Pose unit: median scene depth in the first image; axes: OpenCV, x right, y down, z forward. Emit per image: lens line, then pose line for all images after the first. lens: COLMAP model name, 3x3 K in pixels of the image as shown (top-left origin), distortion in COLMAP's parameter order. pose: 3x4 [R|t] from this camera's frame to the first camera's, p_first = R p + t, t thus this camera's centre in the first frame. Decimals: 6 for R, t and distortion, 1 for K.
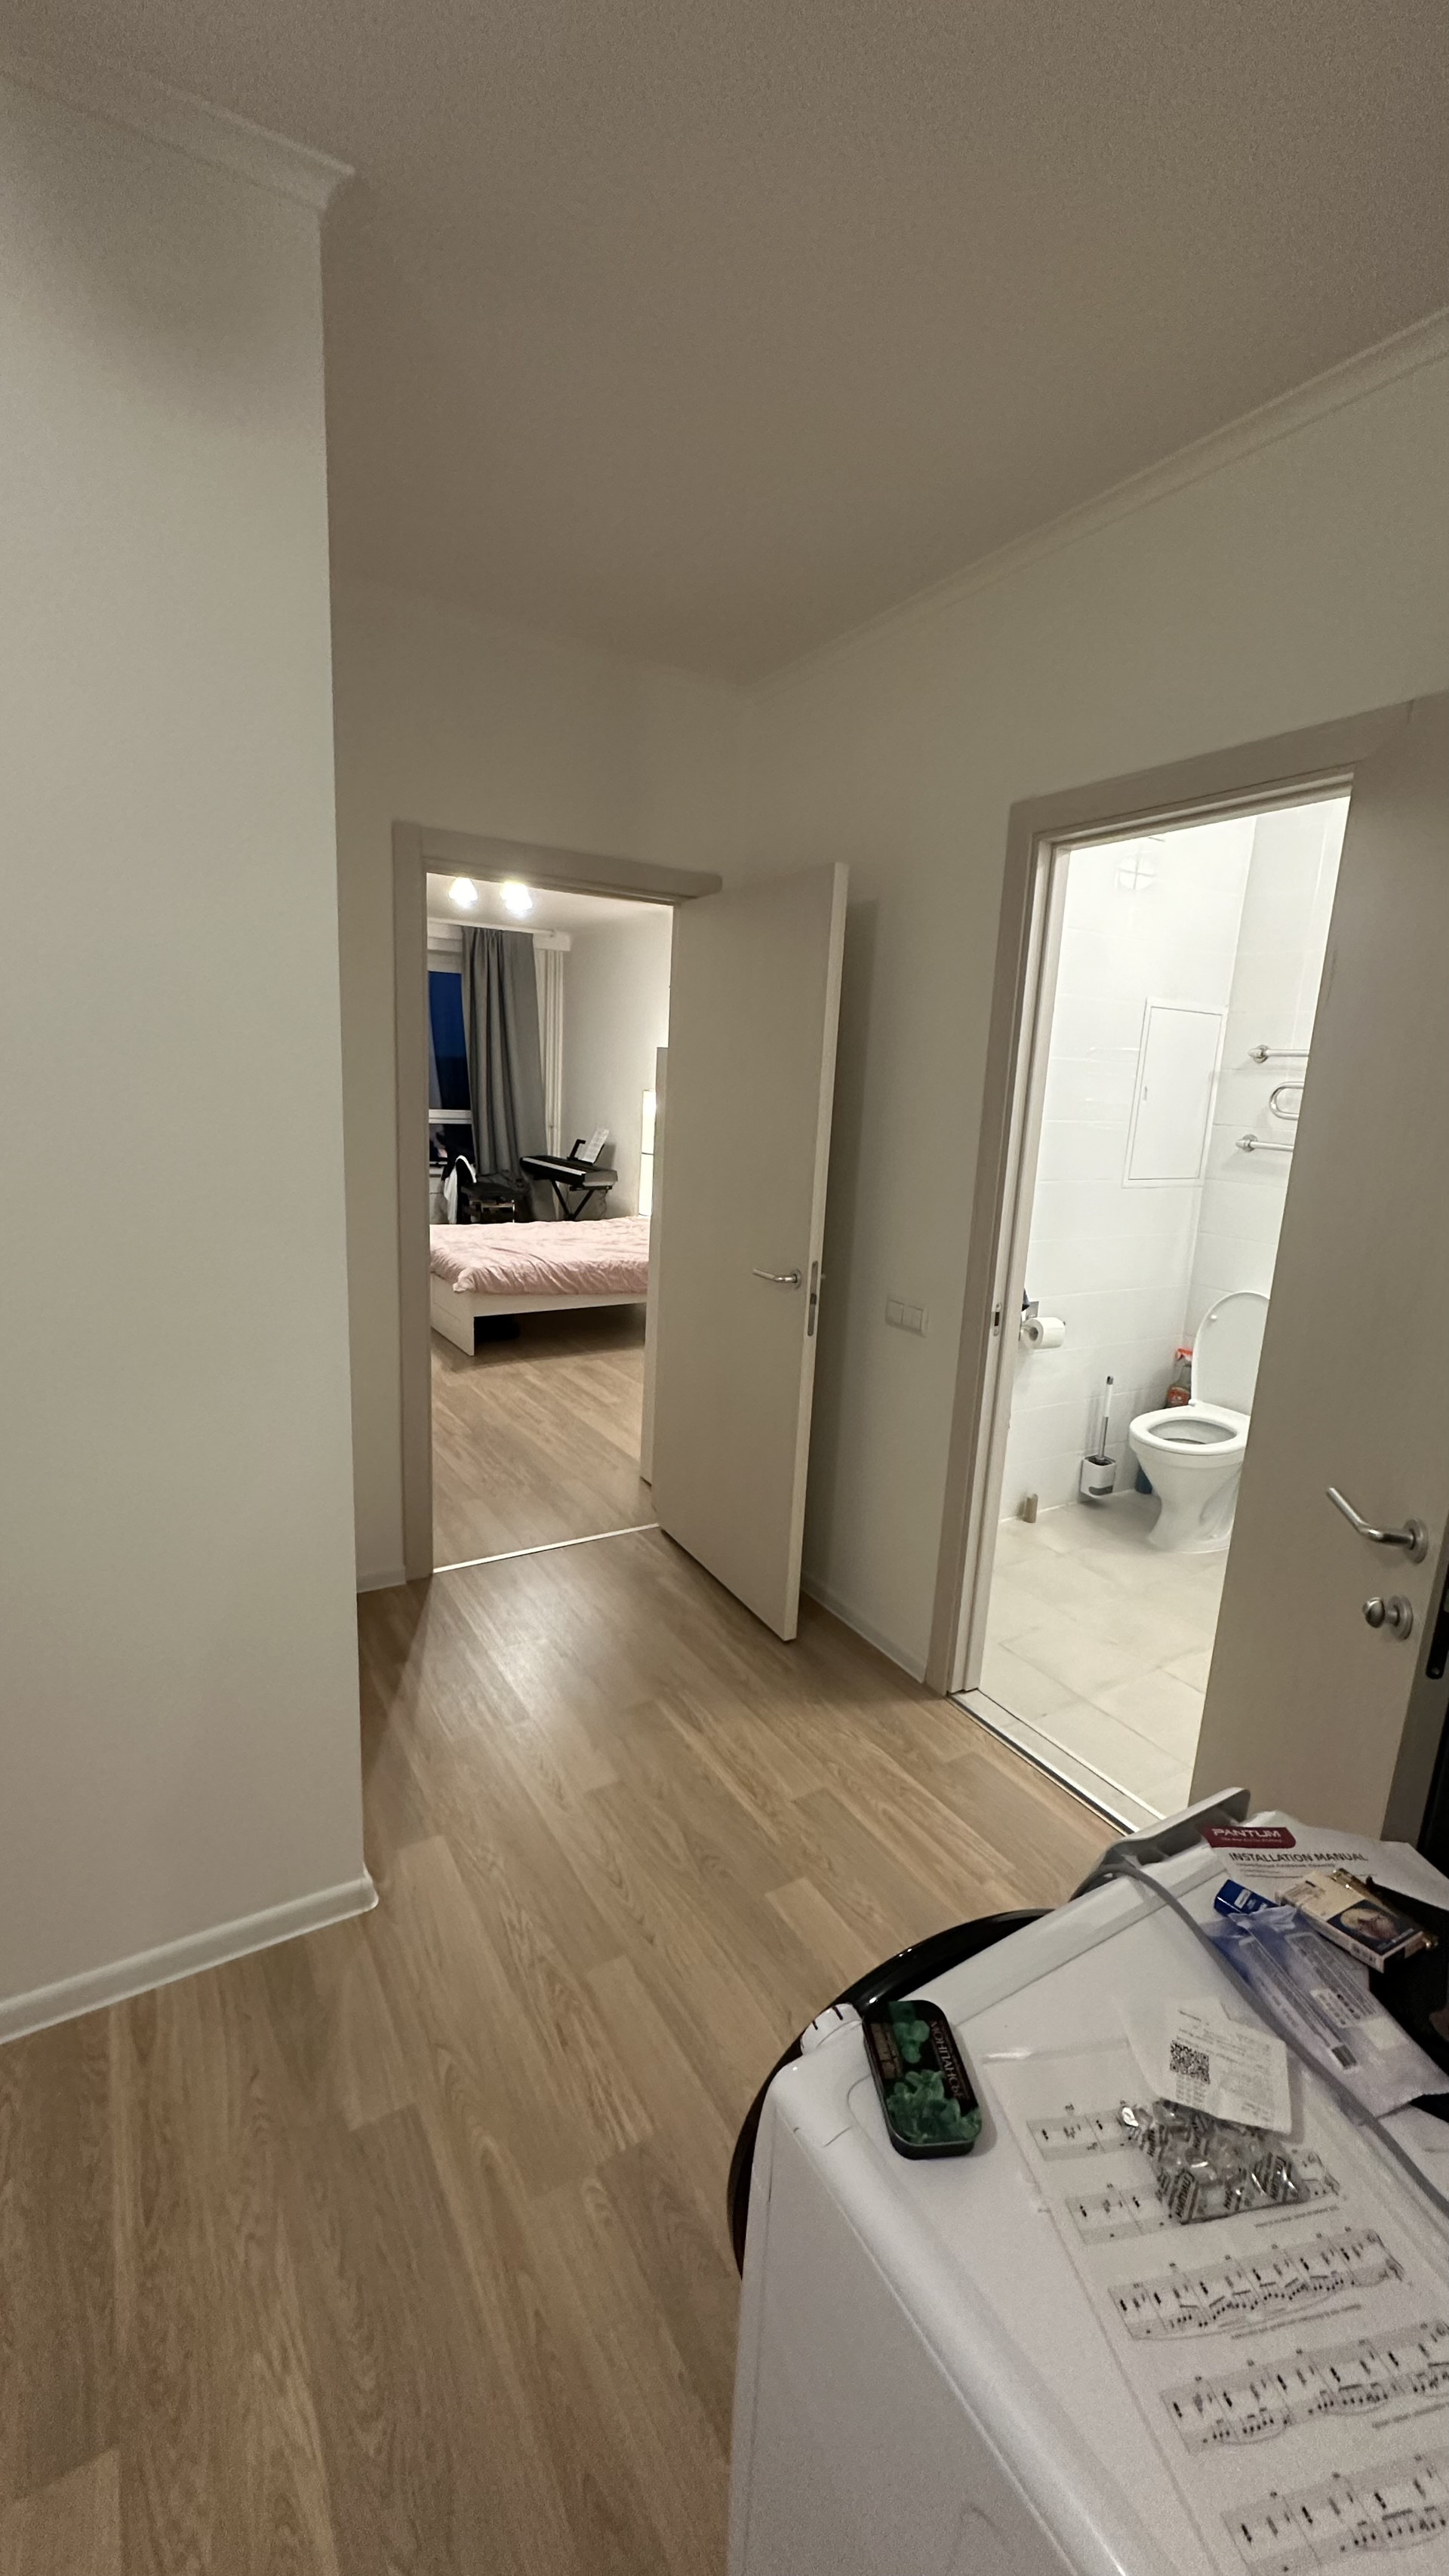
lens RADIAL K [[1038.6, 0, 719.4], [0, 1038.6, 1287.6], [0, 0, 1]] dist [0.001098, 0.000570]
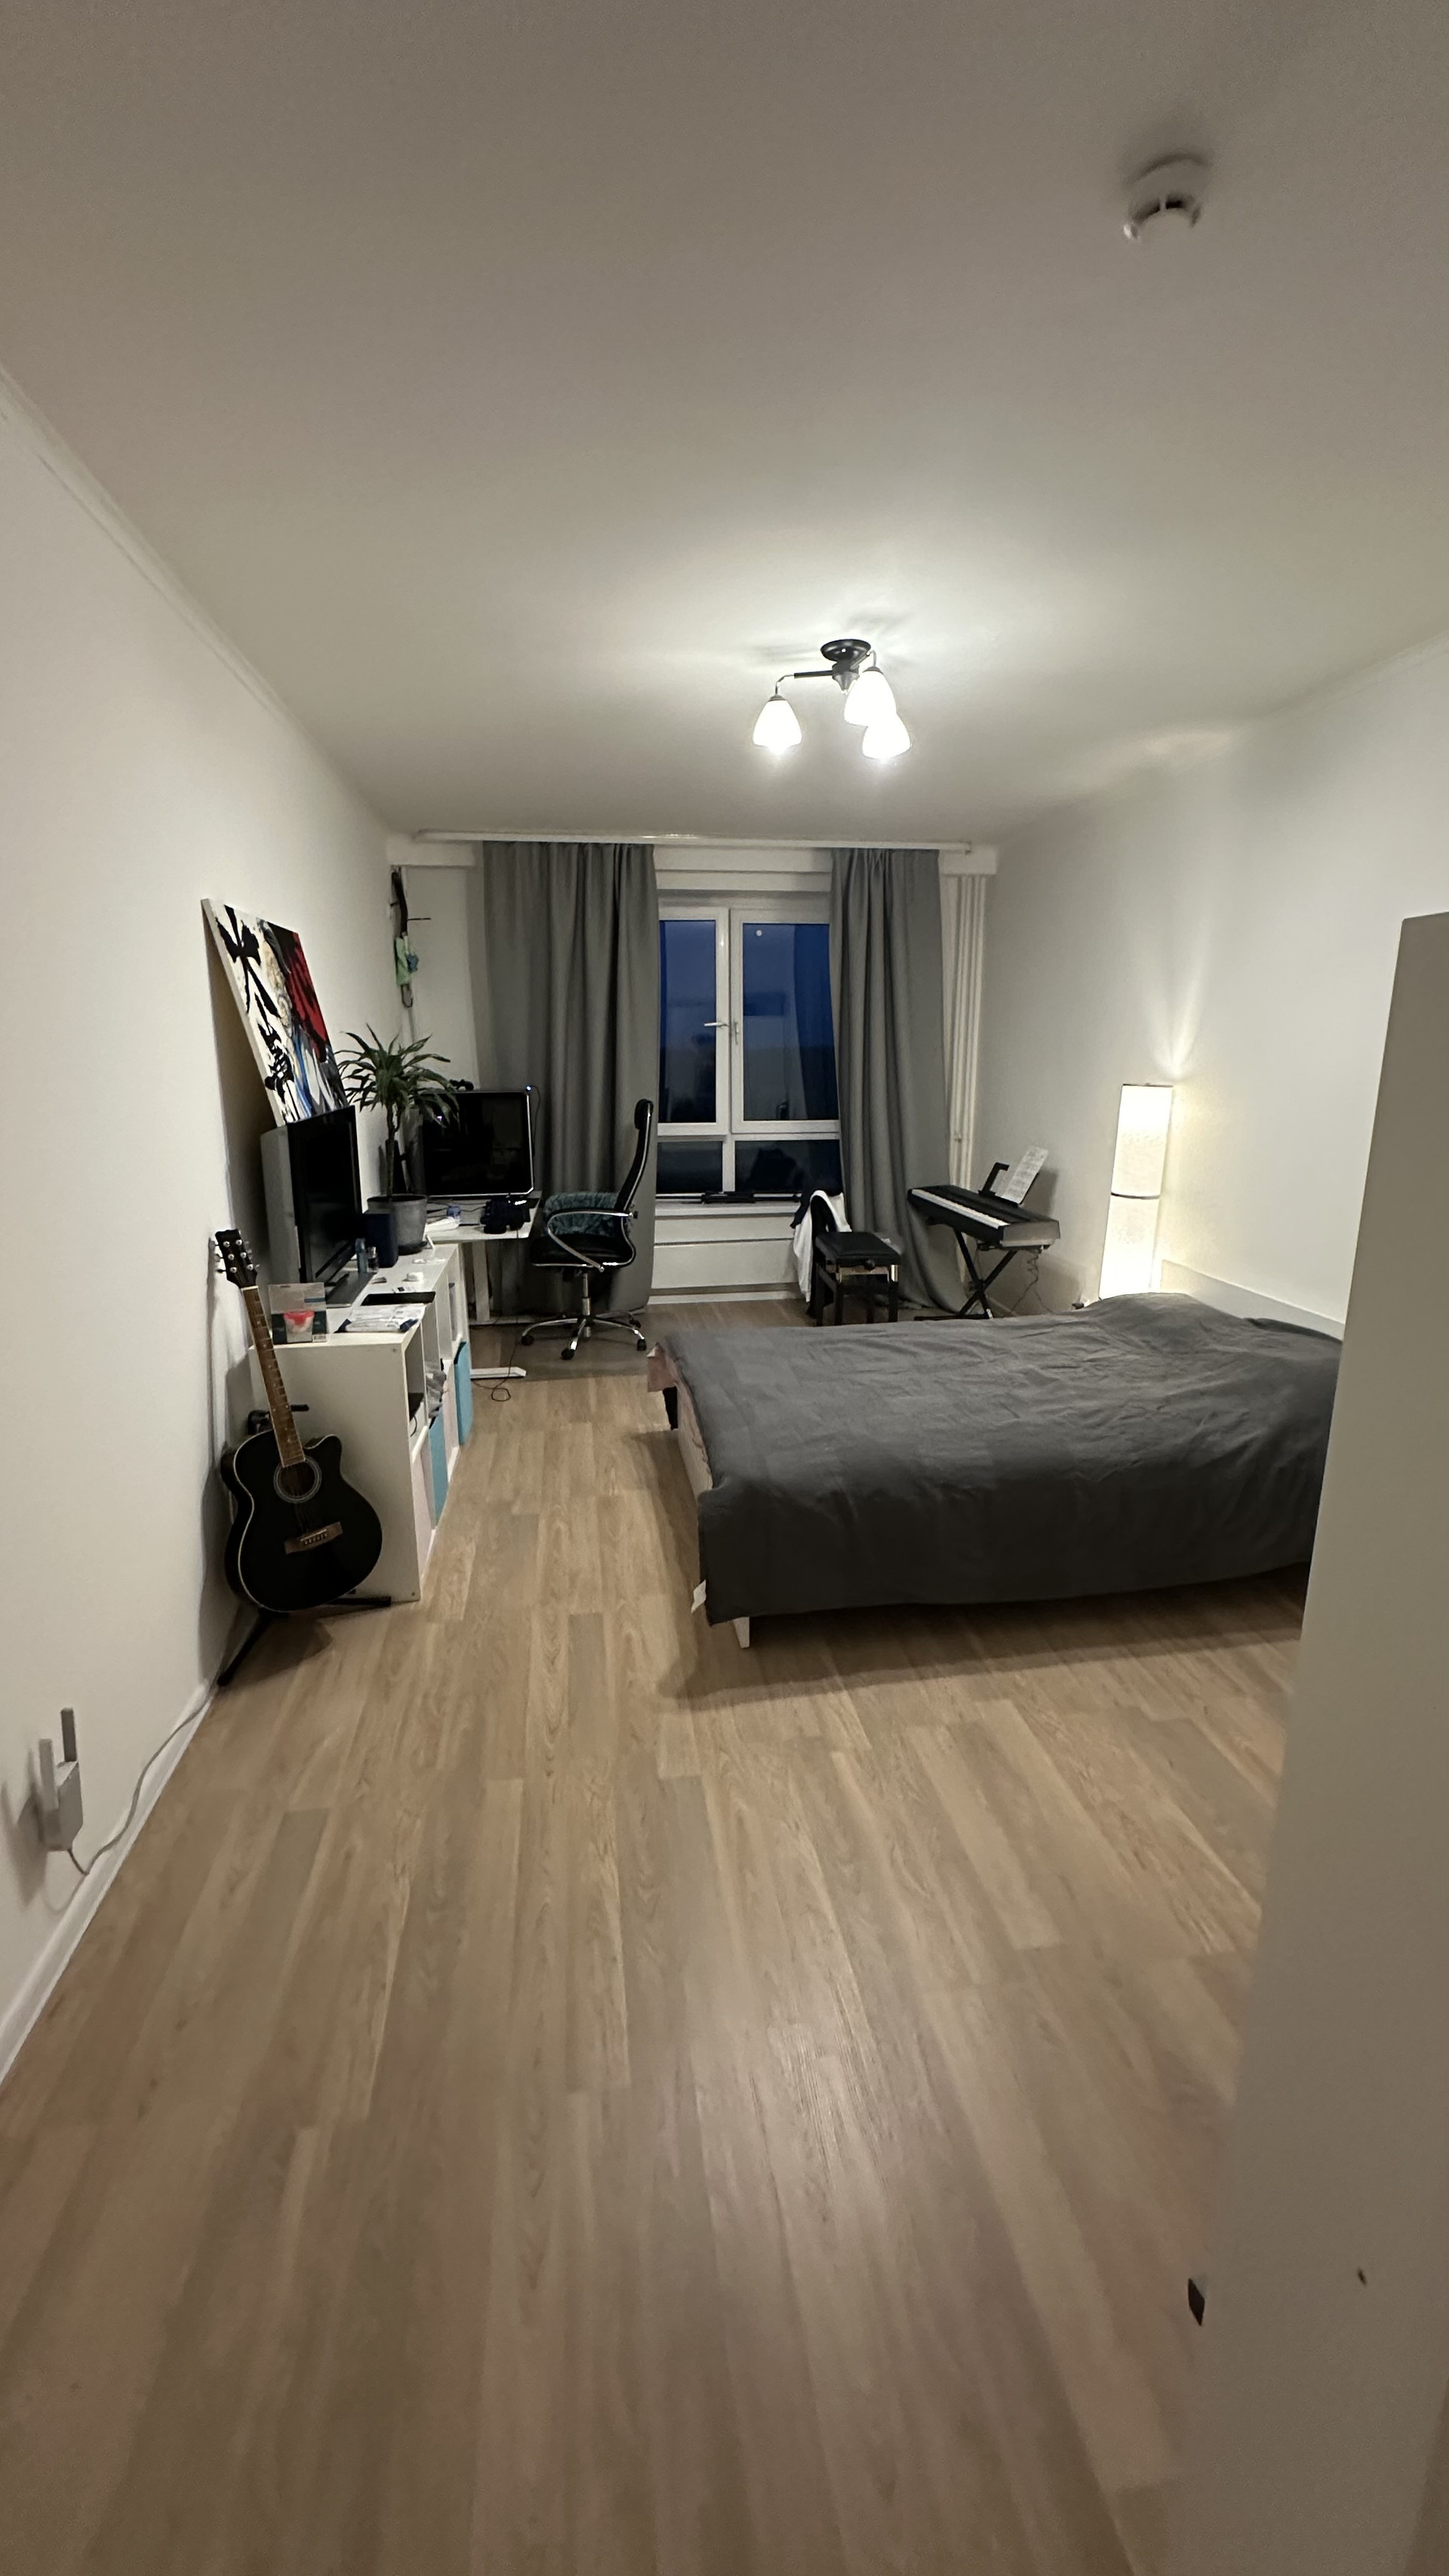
lens RADIAL K [[1038.6, 0, 719.4], [0, 1038.6, 1287.6], [0, 0, 1]] dist [0.001098, 0.000570]
pose [[0.918382, 0.036971, -0.393964, -0.038433], [-0.030689, 0.999282, 0.022237, -0.075761], [0.394503, -0.008331, 0.918857, 0.346342]]
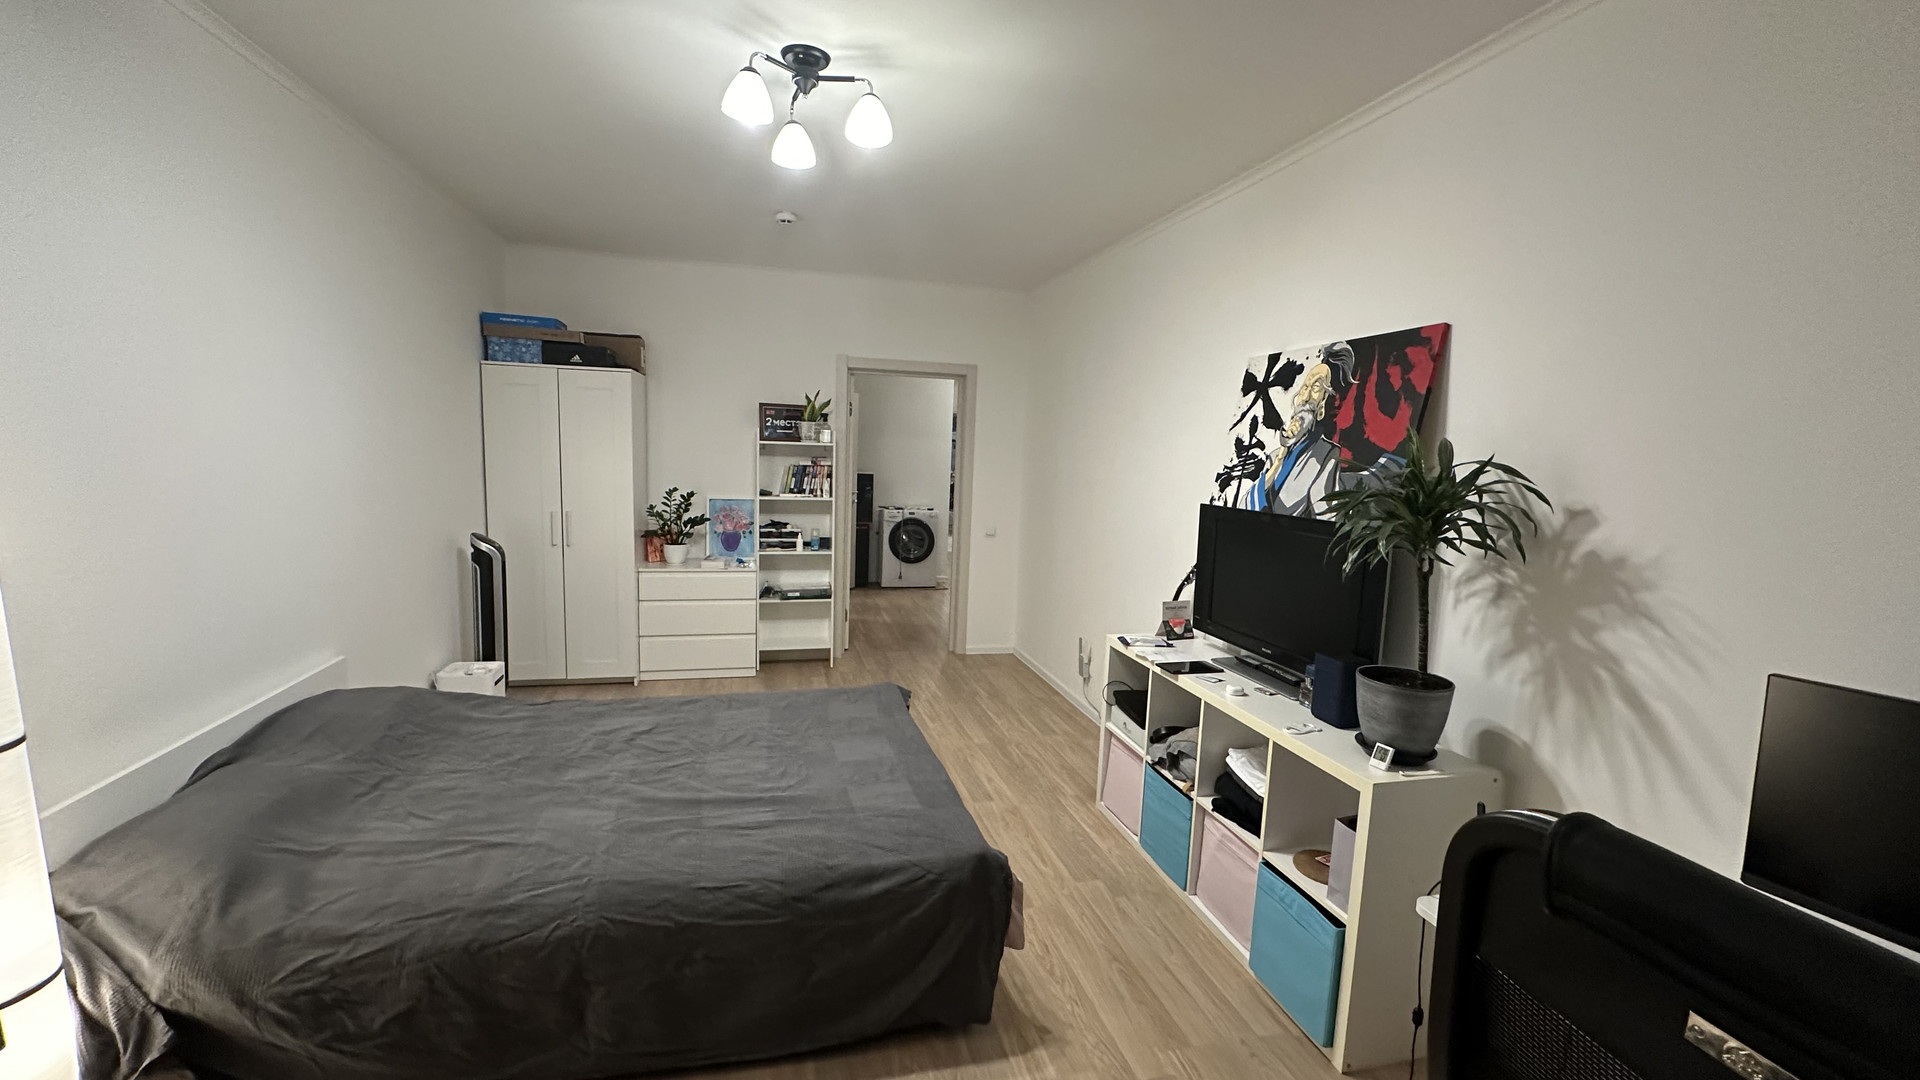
lens RADIAL K [[774.2, 0, 955.3], [0, 774.2, 542.1], [0, 0, 1]] dist [0.001098, 0.000570]
pose [[-0.952791, -0.119215, 0.279243, -0.389578], [-0.023463, 0.945852, 0.323748, -0.269136], [-0.302719, 0.301913, -0.903997, 1.209567]]
